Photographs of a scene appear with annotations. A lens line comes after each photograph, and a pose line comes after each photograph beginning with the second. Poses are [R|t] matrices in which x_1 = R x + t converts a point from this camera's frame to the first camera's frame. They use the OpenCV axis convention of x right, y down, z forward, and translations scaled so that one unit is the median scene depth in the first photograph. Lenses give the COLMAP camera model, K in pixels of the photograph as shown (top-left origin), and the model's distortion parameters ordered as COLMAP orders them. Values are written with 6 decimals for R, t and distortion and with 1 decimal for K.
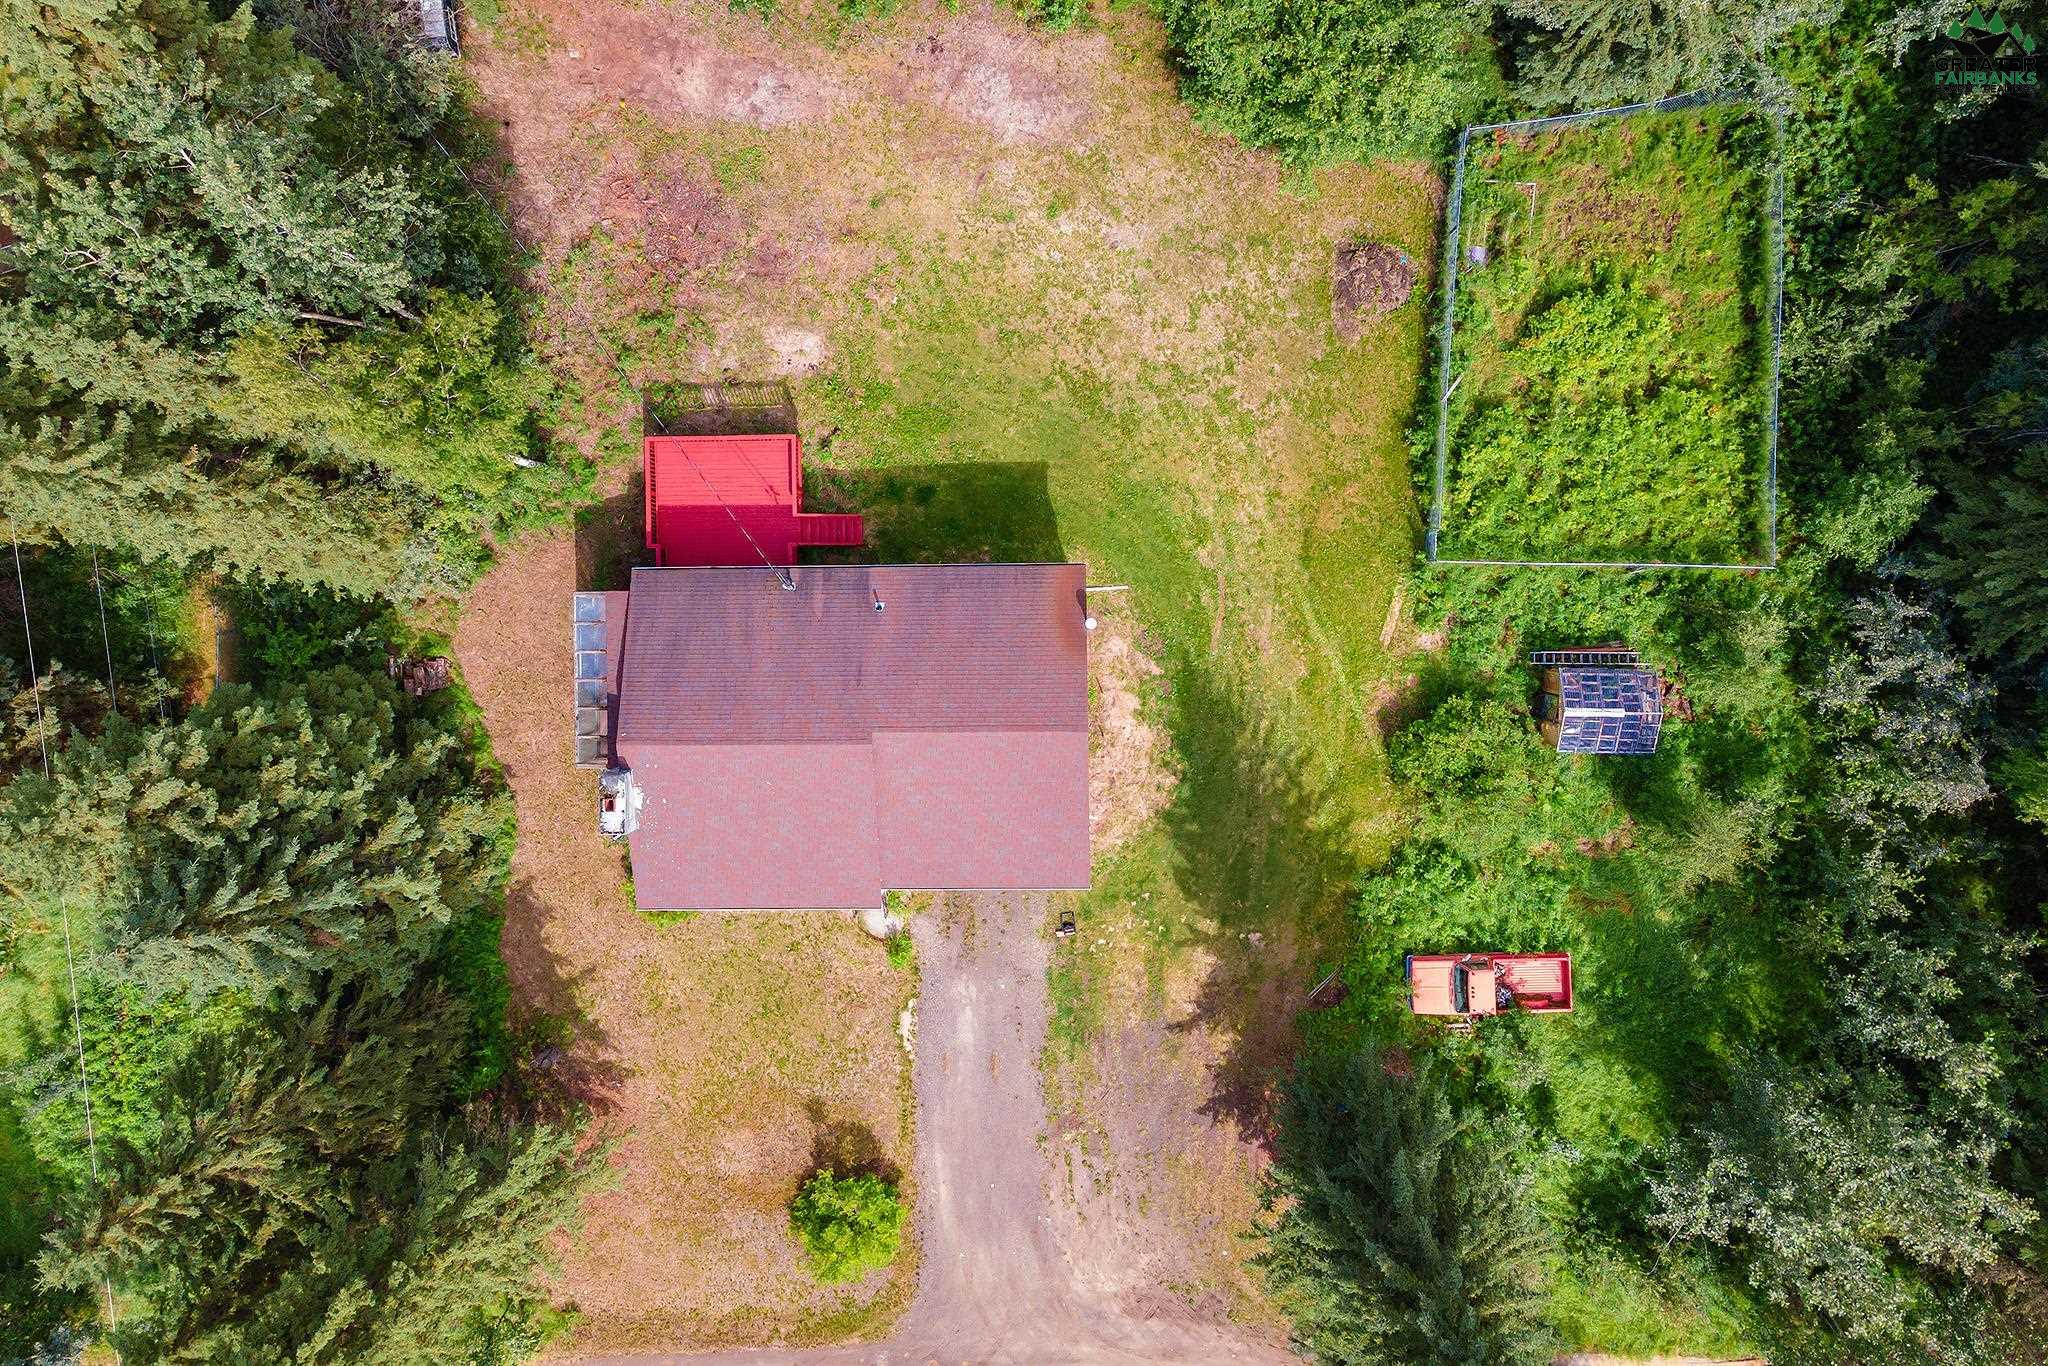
lens RADIAL K [[1501.3, 0, 1024.0], [0, 1501.3, 683.0], [0, 0, 1]] dist [0.002836, 0.053703]
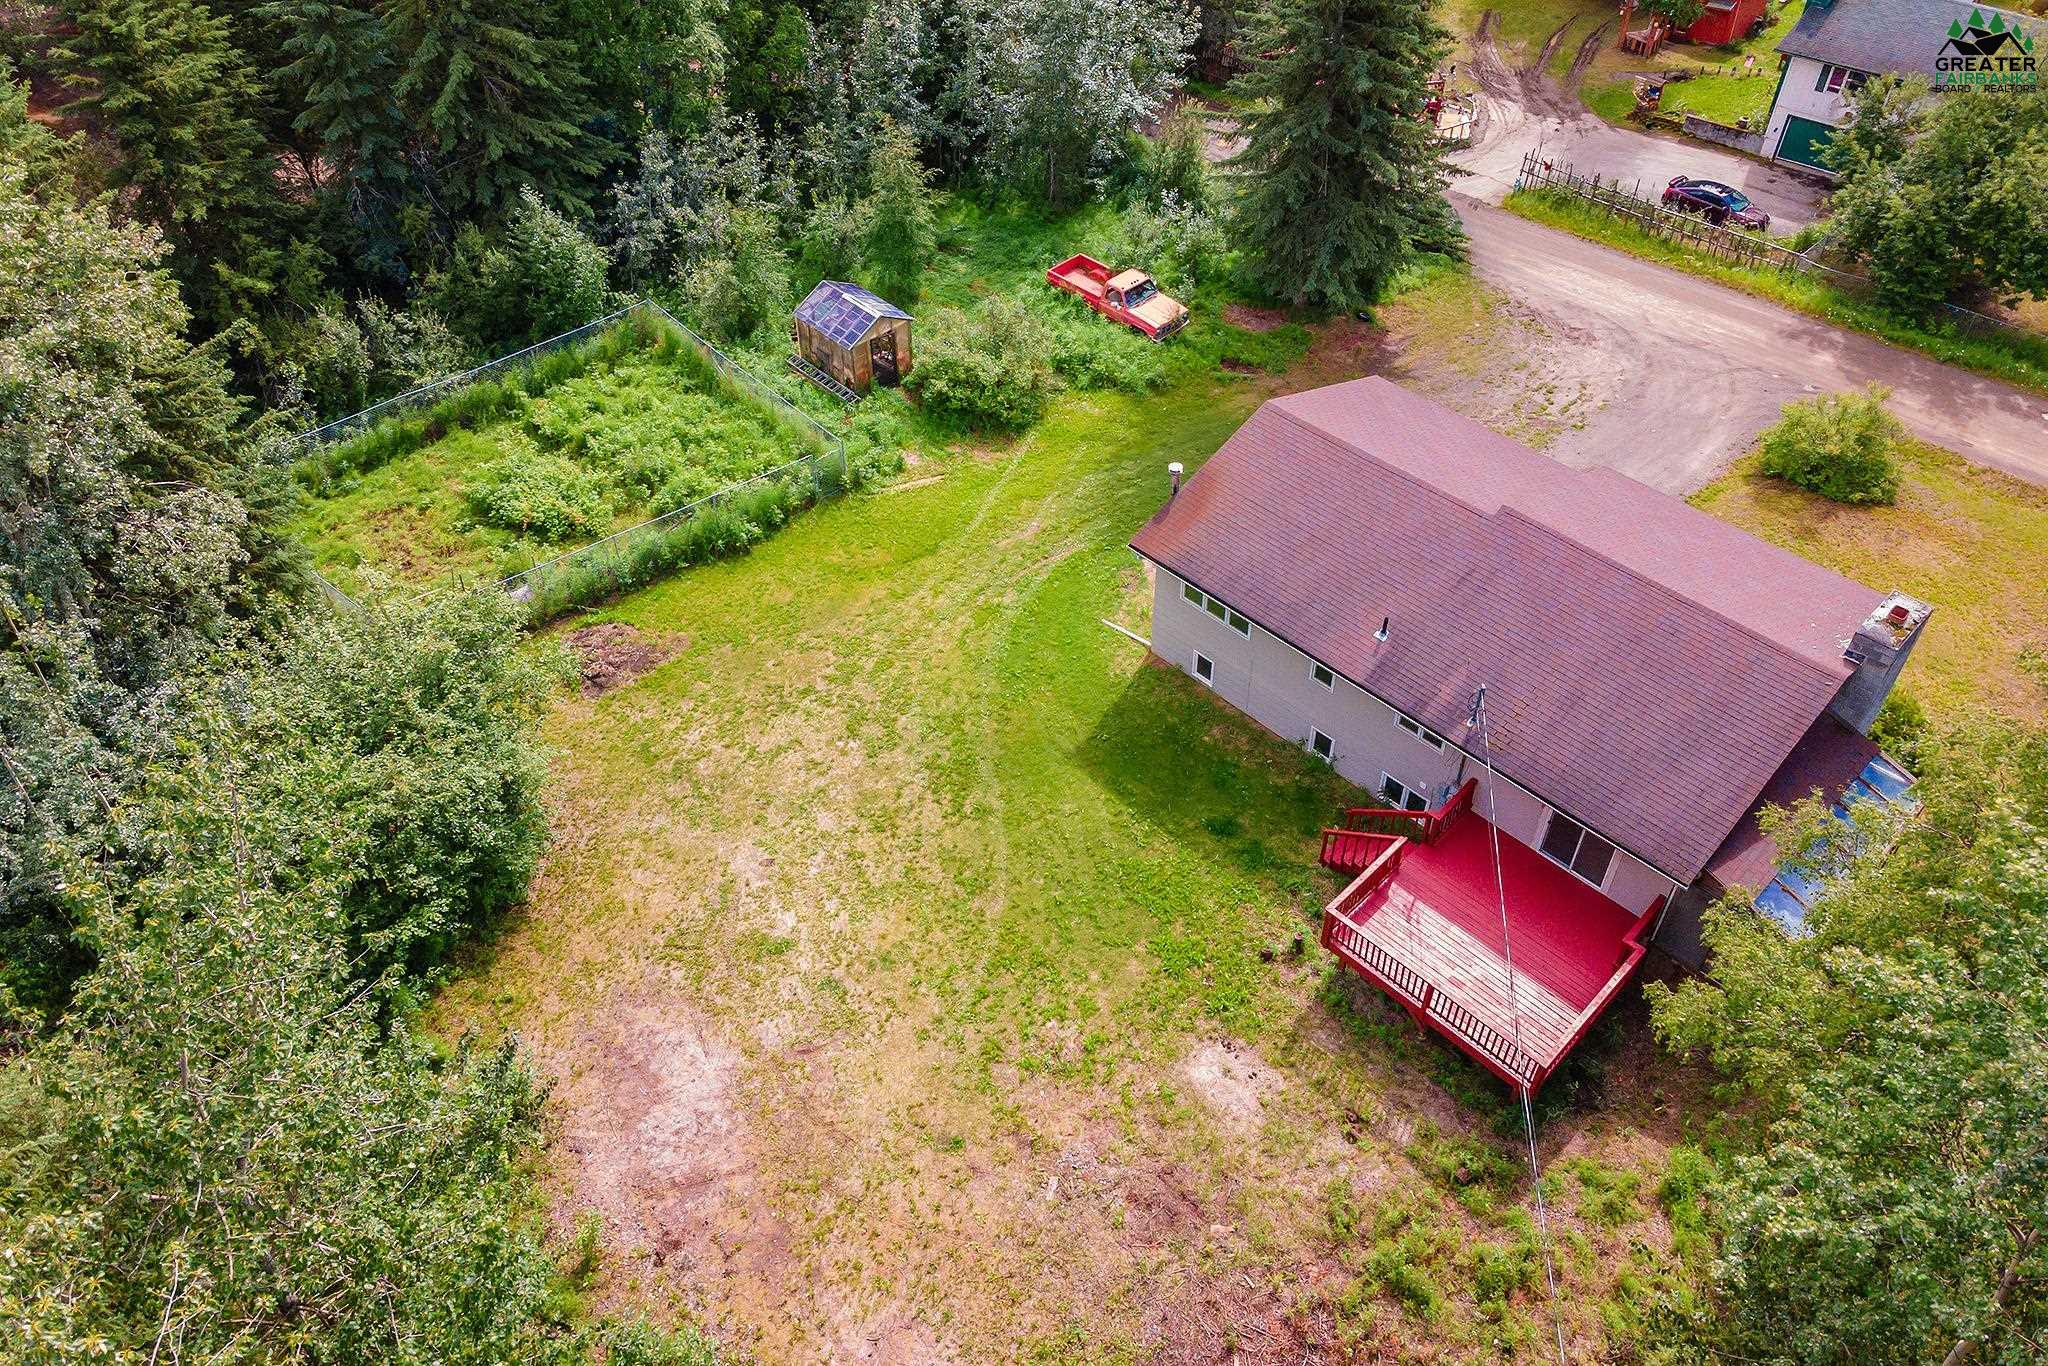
lens RADIAL K [[1501.3, 0, 1024.0], [0, 1501.3, 683.0], [0, 0, 1]] dist [0.002836, 0.053703]
pose [[-0.691281, -0.435535, 0.576576, -0.371424], [0.719167, -0.492228, 0.490419, -0.497314], [0.070212, 0.753671, 0.653490, 0.505274]]
